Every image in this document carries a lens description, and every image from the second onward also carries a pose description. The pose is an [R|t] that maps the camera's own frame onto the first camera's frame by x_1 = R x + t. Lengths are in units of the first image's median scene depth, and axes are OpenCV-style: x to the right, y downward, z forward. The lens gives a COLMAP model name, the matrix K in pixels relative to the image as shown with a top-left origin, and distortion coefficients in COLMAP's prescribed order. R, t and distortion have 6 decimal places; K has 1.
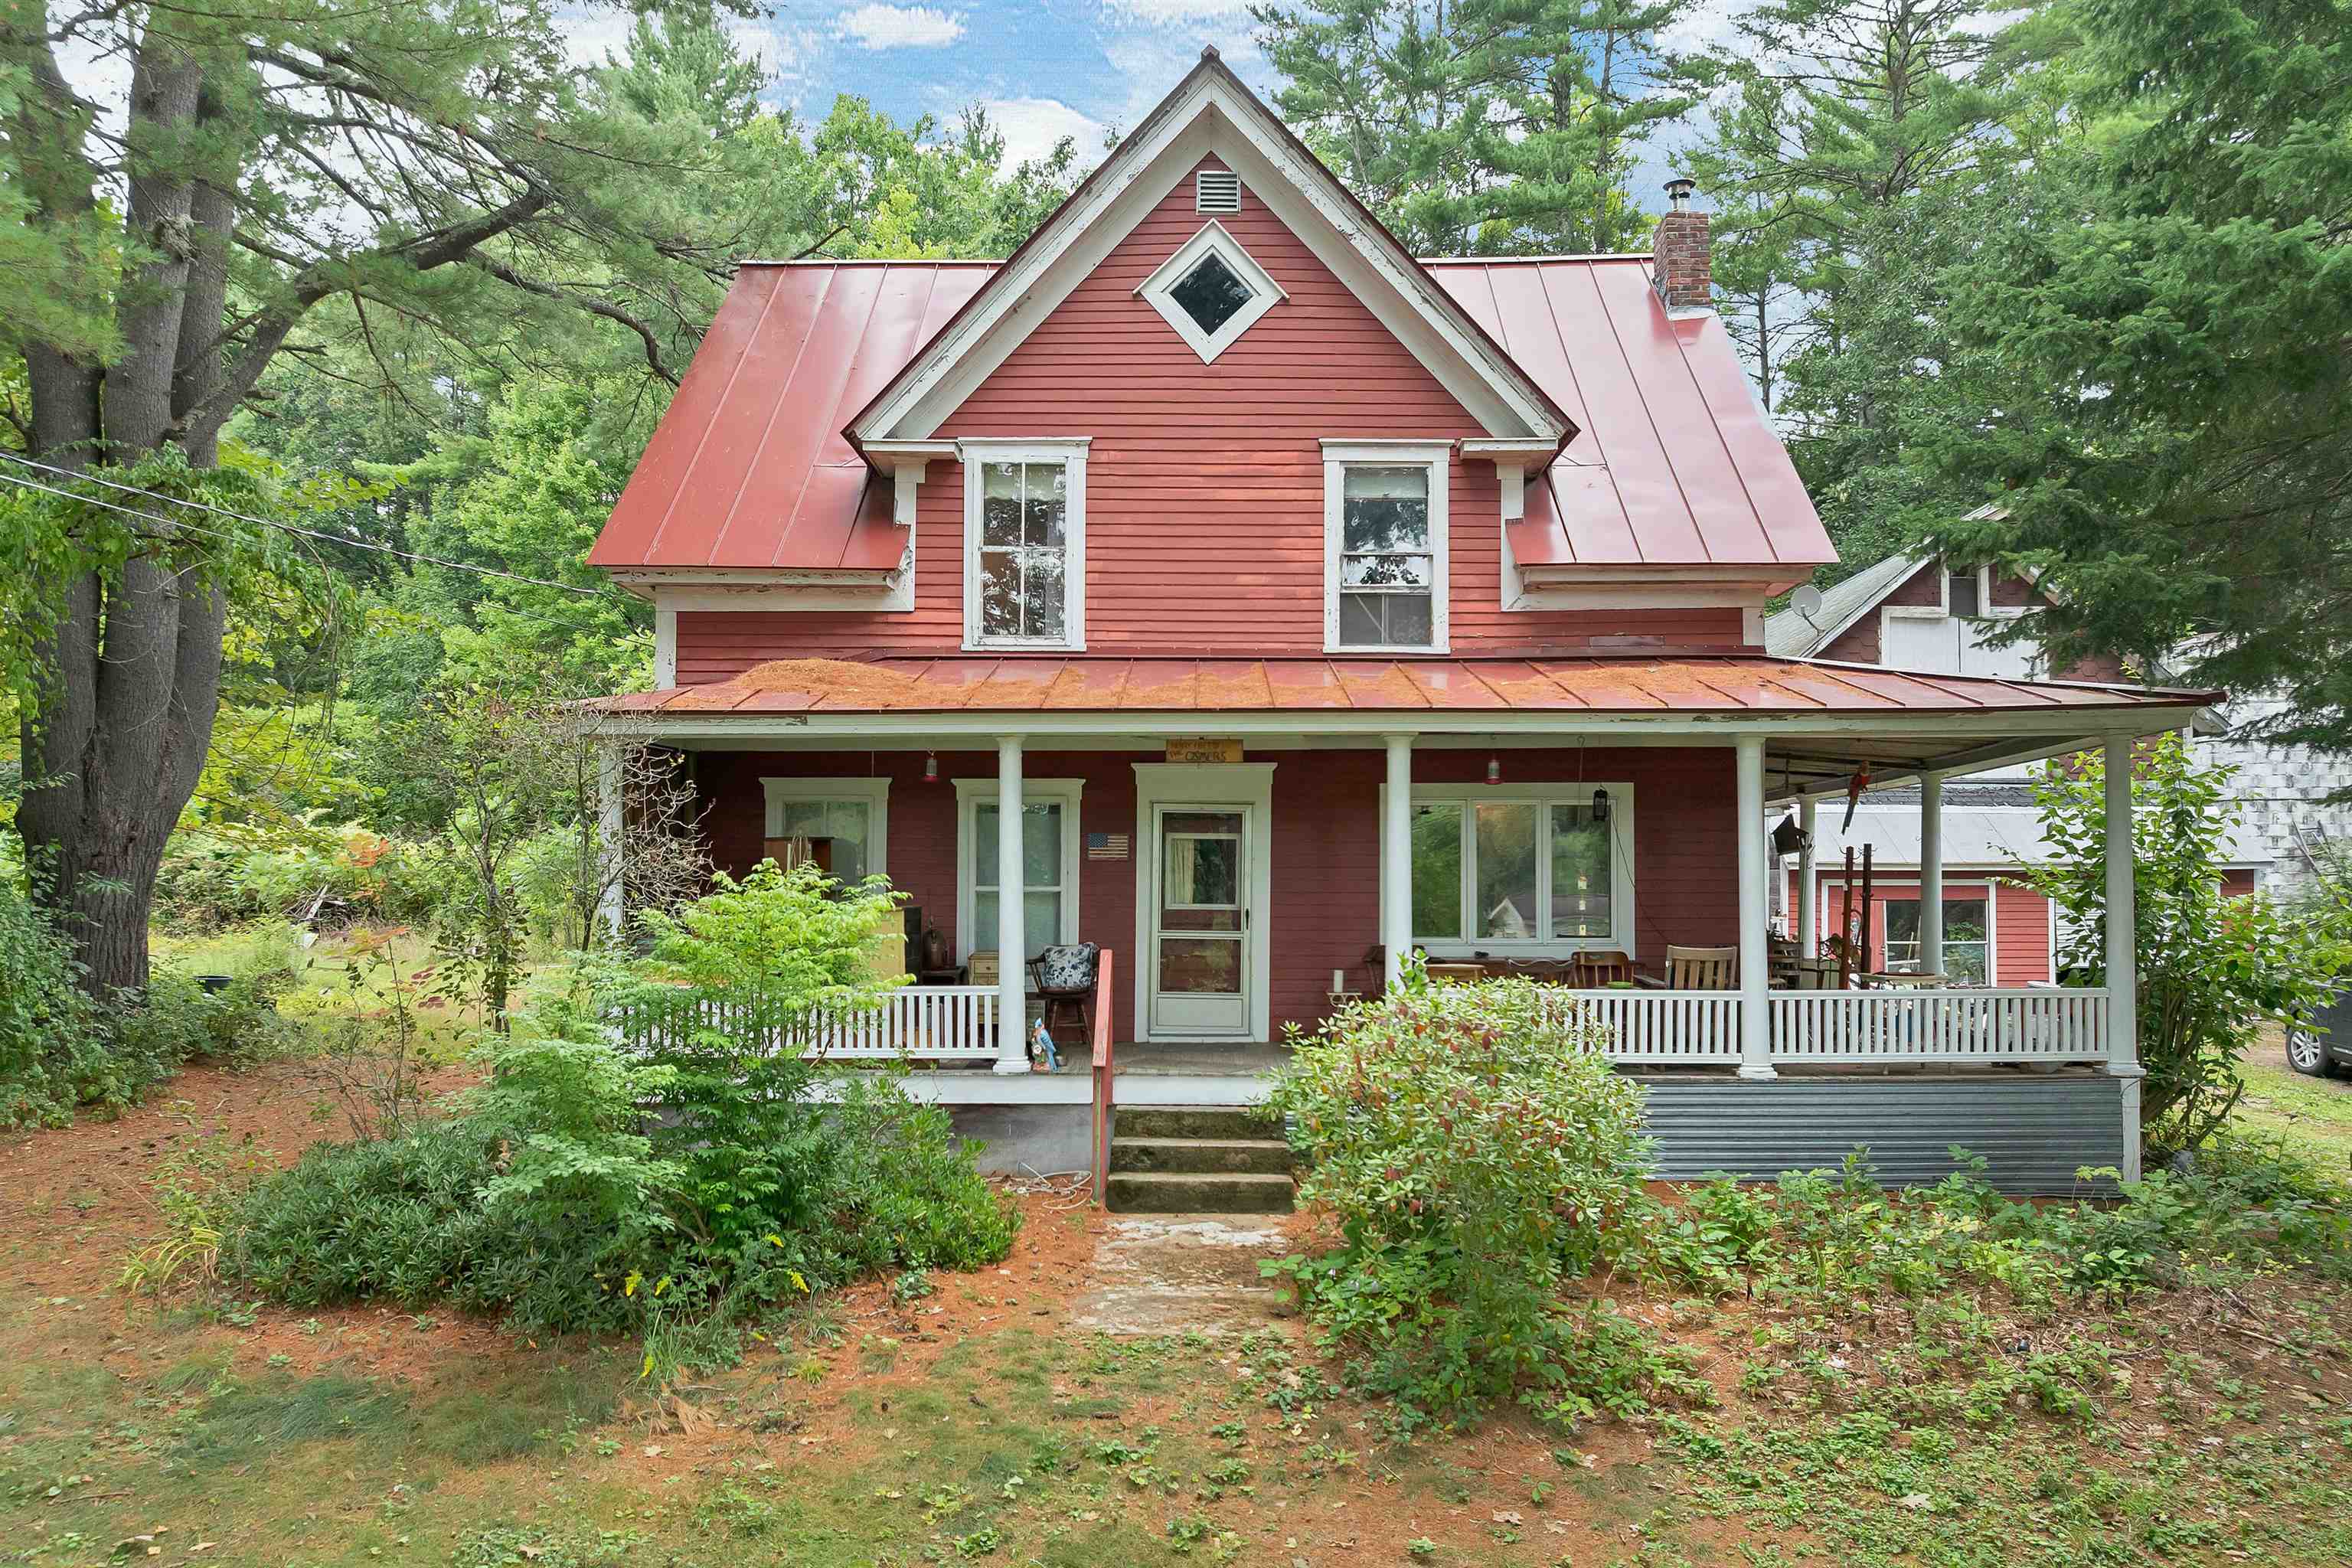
lens RADIAL K [[1669.3, 0, 1181.7], [0, 1669.3, 878.3], [0, 0, 1]] dist [-0.040354, 0.003028]
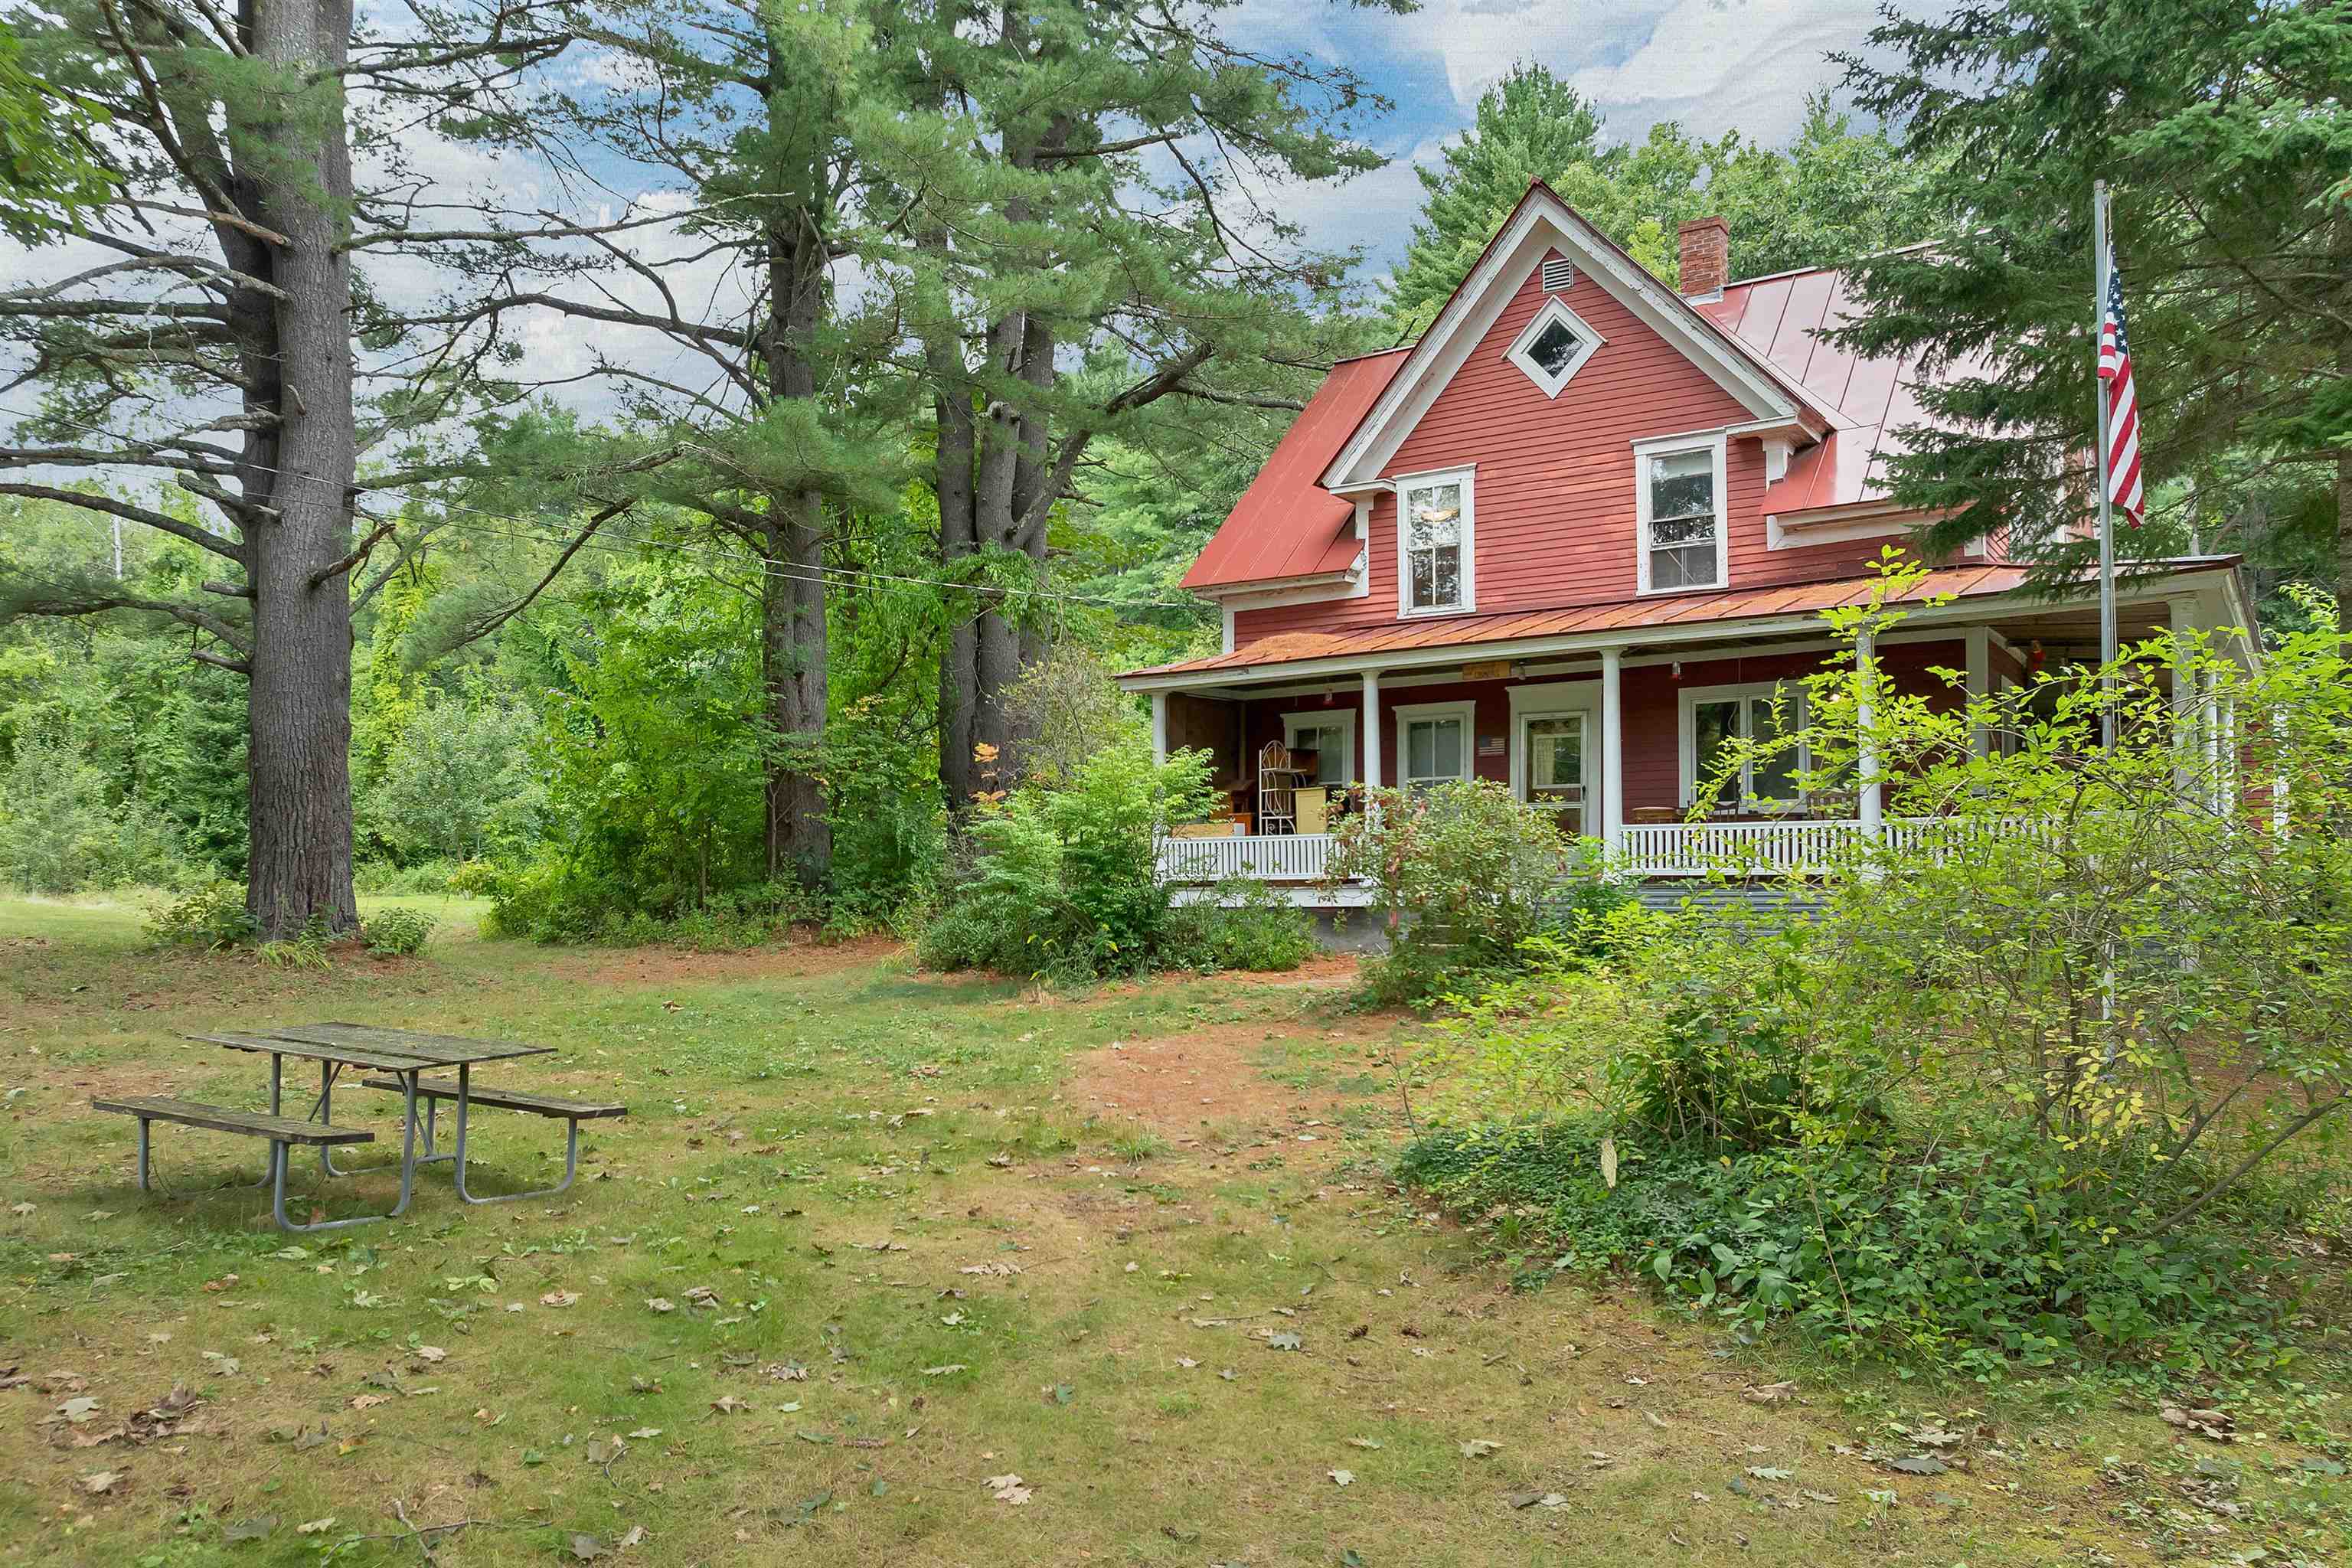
lens RADIAL K [[1694.1, 0, 1167.0], [0, 1694.1, 874.0], [0, 0, 1]] dist [-0.037184, -0.007795]
pose [[0.830314, -0.013350, -0.557136, 0.529325], [0.009633, 0.999907, -0.009603, 0.100893], [0.557213, 0.002607, 0.830365, -0.357245]]
